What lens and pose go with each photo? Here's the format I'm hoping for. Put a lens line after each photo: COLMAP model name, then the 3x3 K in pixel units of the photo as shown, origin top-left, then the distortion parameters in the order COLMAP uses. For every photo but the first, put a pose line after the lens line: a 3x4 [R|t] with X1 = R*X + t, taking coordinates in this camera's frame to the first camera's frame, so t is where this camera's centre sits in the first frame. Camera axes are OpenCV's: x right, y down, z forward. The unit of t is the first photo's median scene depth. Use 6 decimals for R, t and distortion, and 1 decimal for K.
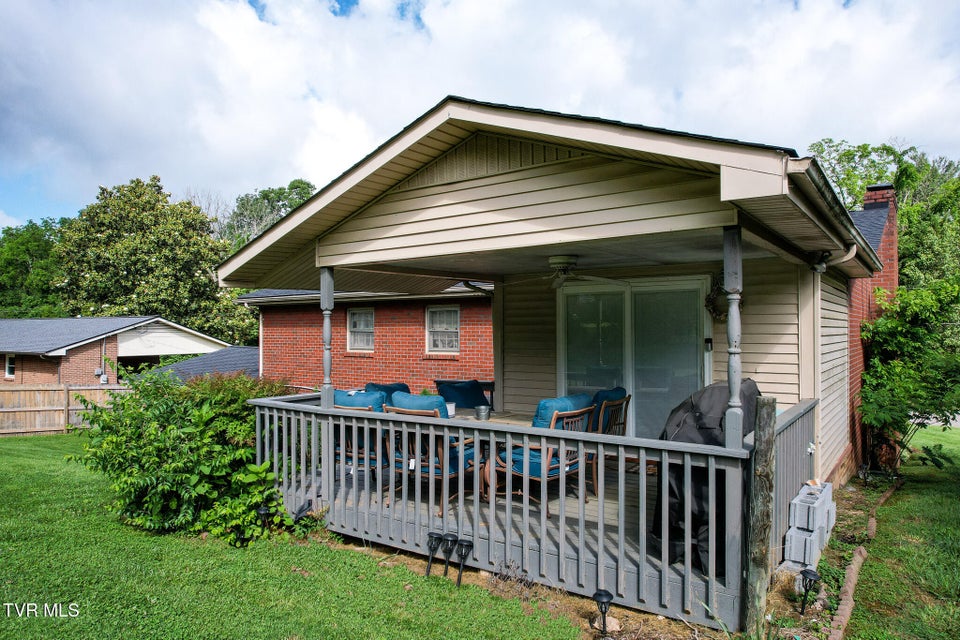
lens RADIAL K [[634.4, 0, 482.2], [0, 634.4, 324.4], [0, 0, 1]] dist [-0.022452, 0.001000]
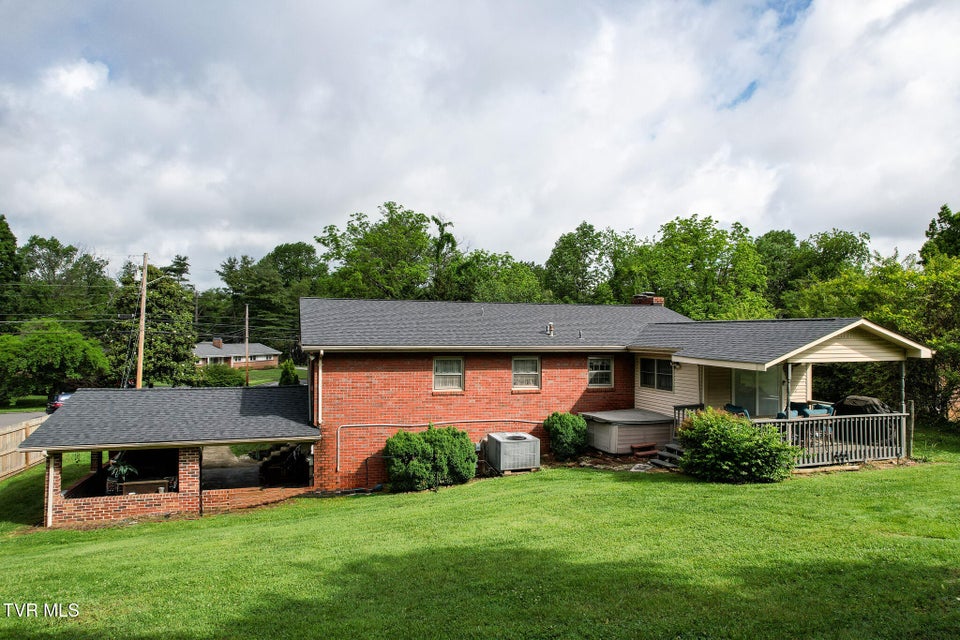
lens RADIAL K [[613.9, 0, 483.7], [0, 613.9, 323.0], [0, 0, 1]] dist [-0.066620, 0.066159]
pose [[0.601575, 0.020761, 0.798546, -0.603248], [-0.015293, 0.999778, -0.014472, -0.040491], [-0.798670, -0.003506, 0.601760, 0.109812]]
